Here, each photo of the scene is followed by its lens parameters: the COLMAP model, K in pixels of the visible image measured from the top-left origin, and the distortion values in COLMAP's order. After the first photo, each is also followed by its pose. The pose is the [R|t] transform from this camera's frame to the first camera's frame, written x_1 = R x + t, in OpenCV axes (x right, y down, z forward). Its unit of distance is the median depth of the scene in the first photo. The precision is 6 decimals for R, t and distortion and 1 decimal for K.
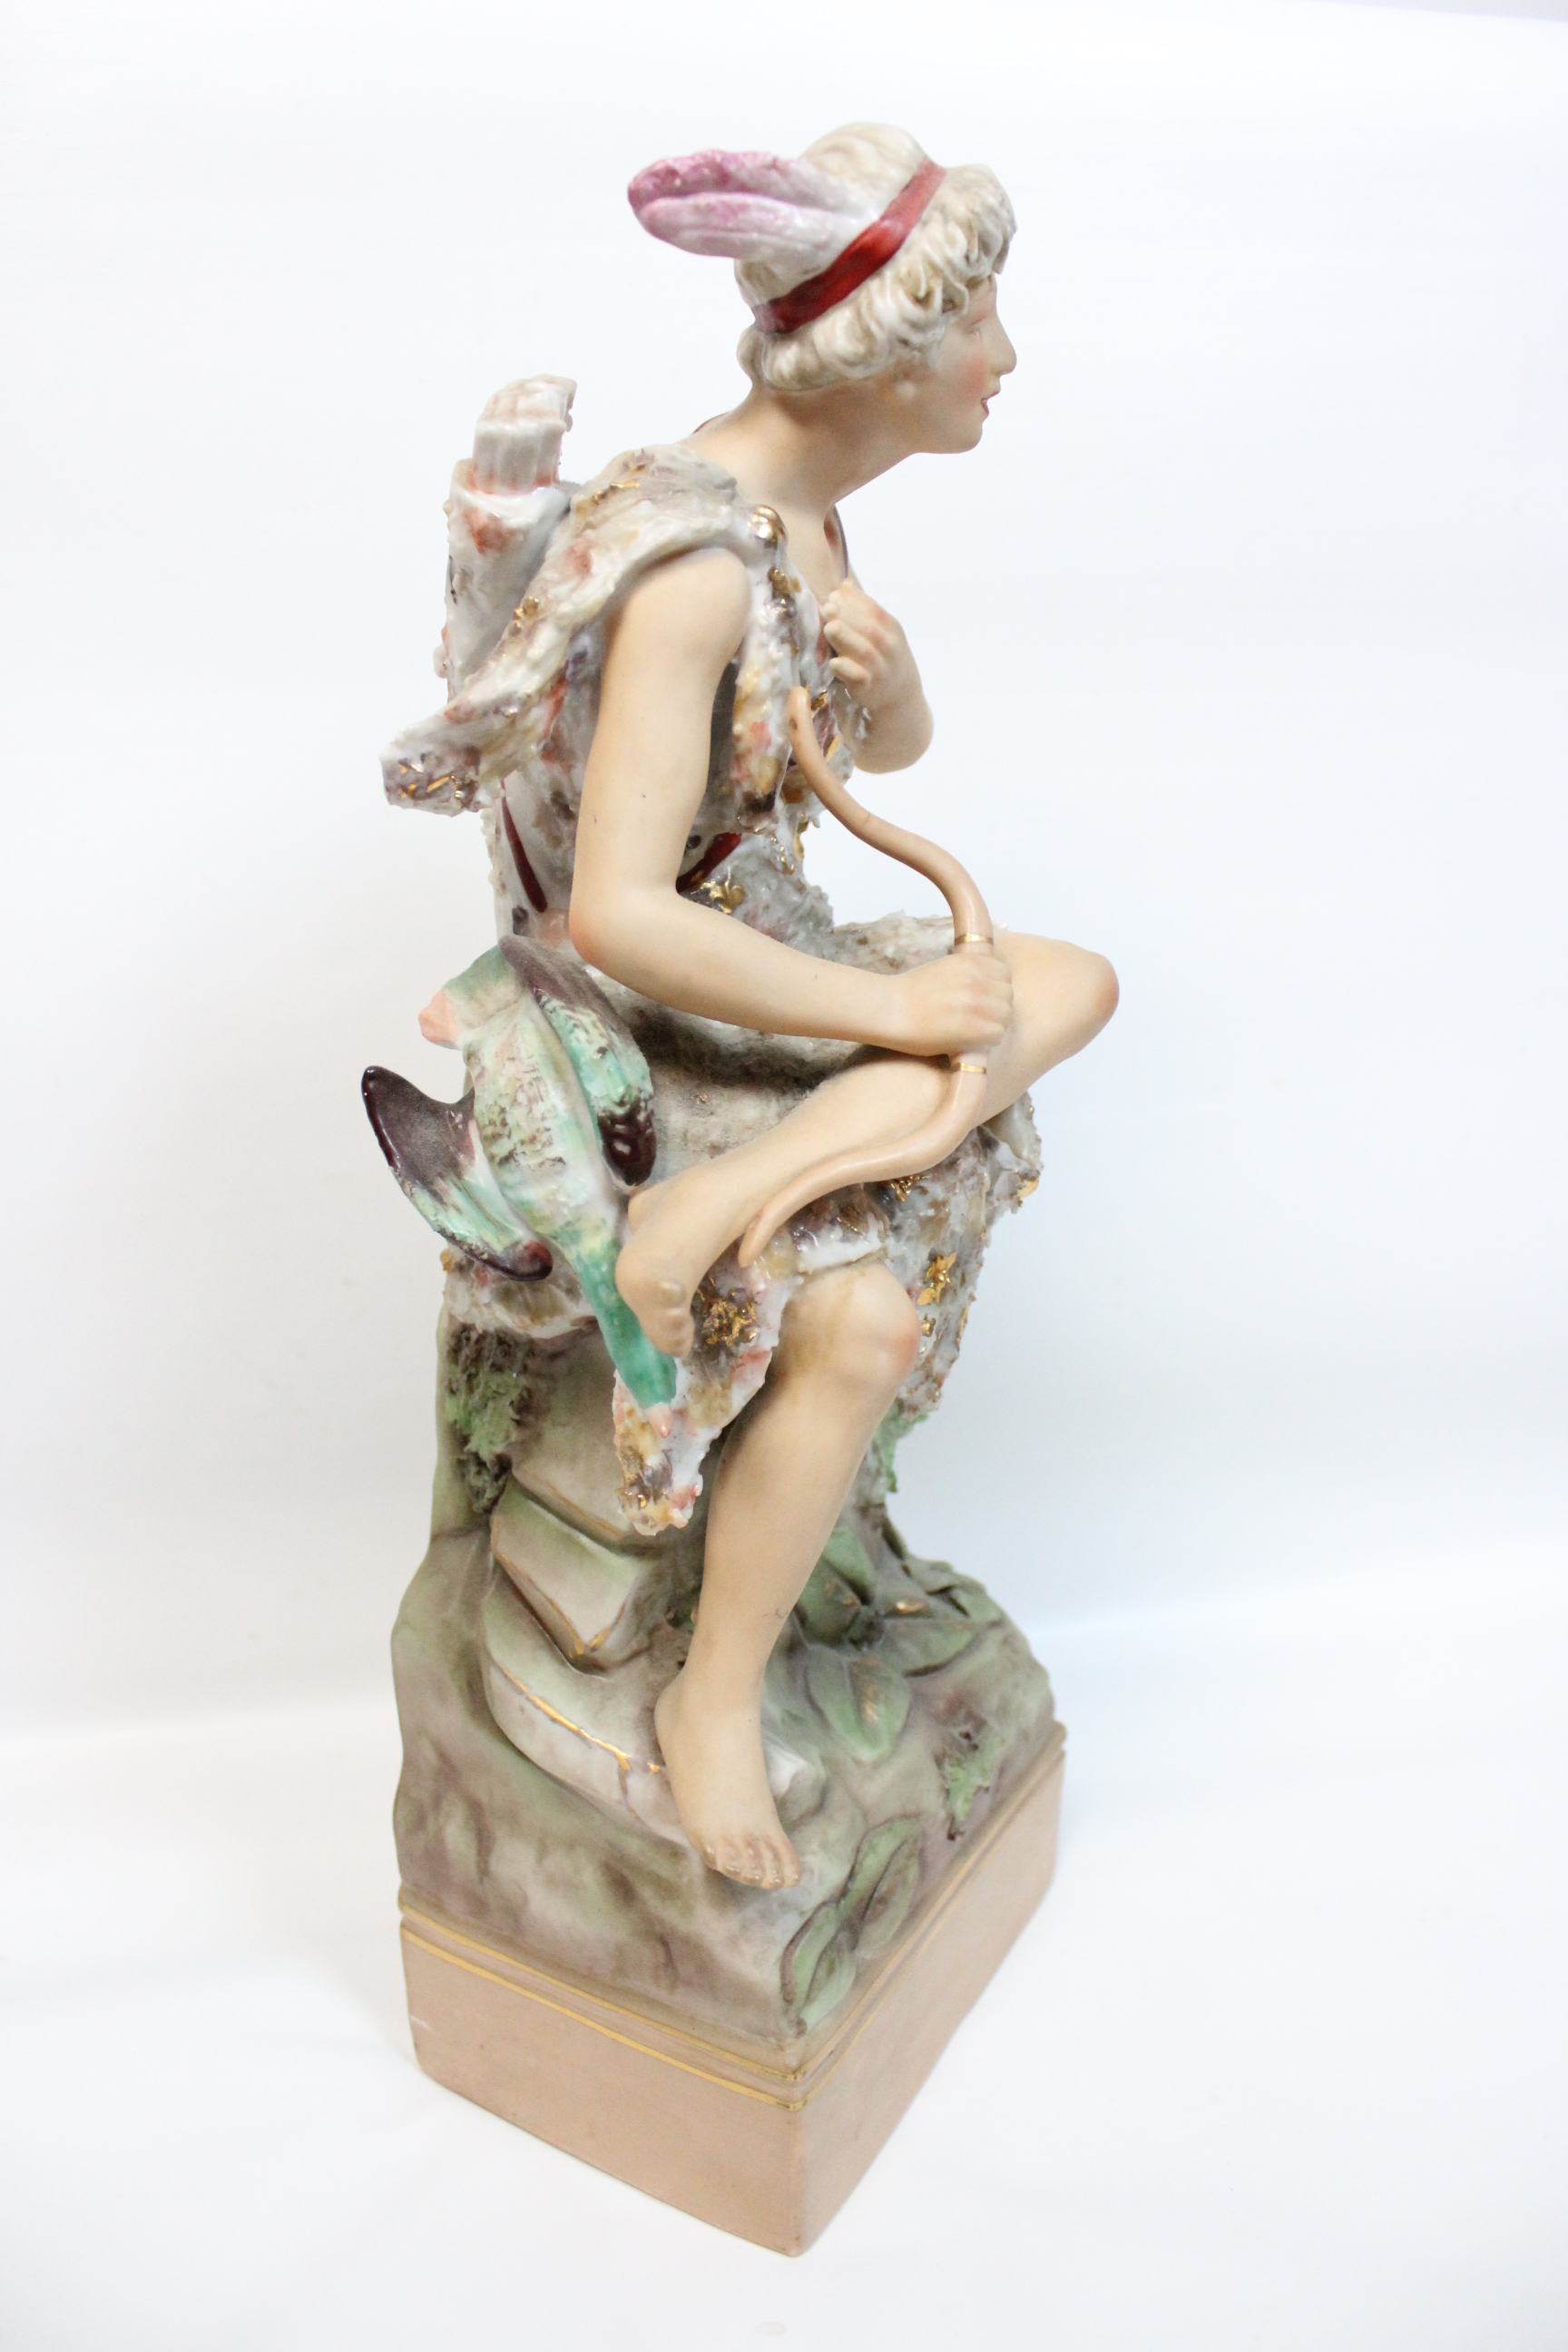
lens RADIAL K [[2016.7, 0, 793.2], [0, 2016.7, 1170.8], [0, 0, 1]] dist [-0.139374, 0.121234]
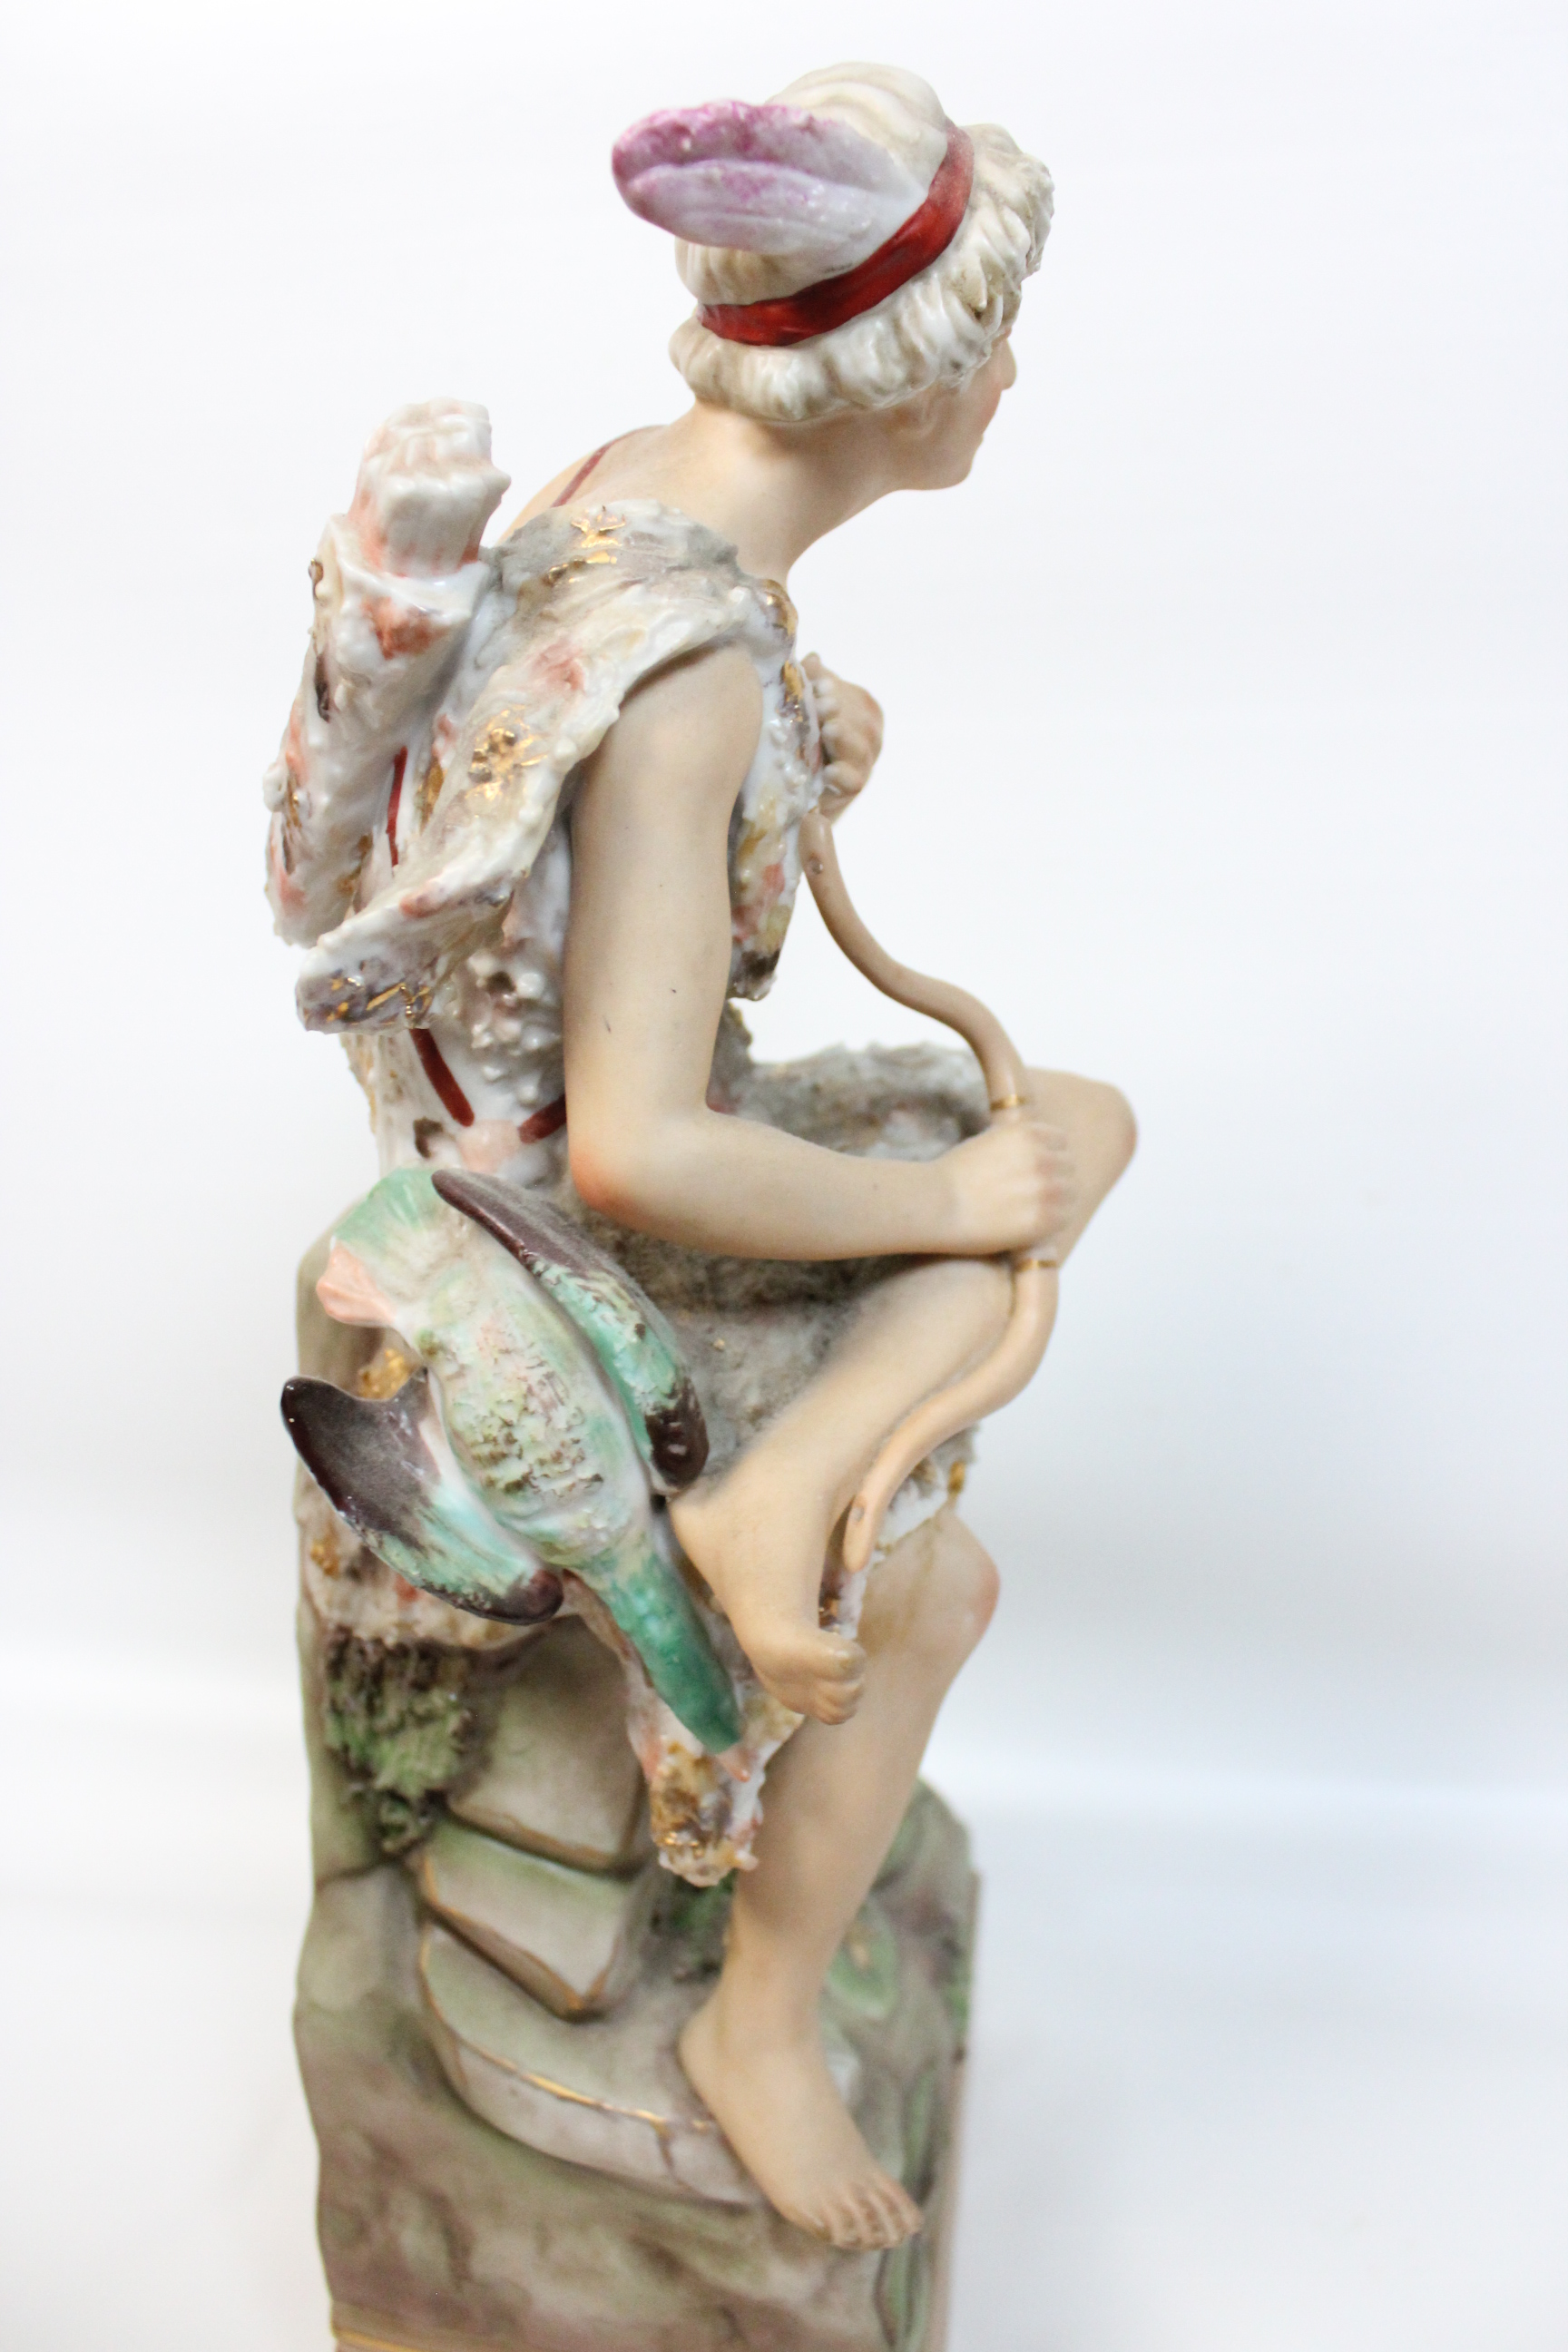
lens RADIAL K [[2016.7, 0, 789.2], [0, 2016.7, 1150.9], [0, 0, 1]] dist [-0.139374, 0.121234]
pose [[0.930949, -0.131109, 0.340799, -0.286382], [0.105815, 0.990133, 0.091863, -0.186367], [-0.349480, -0.049458, 0.935637, 0.277705]]
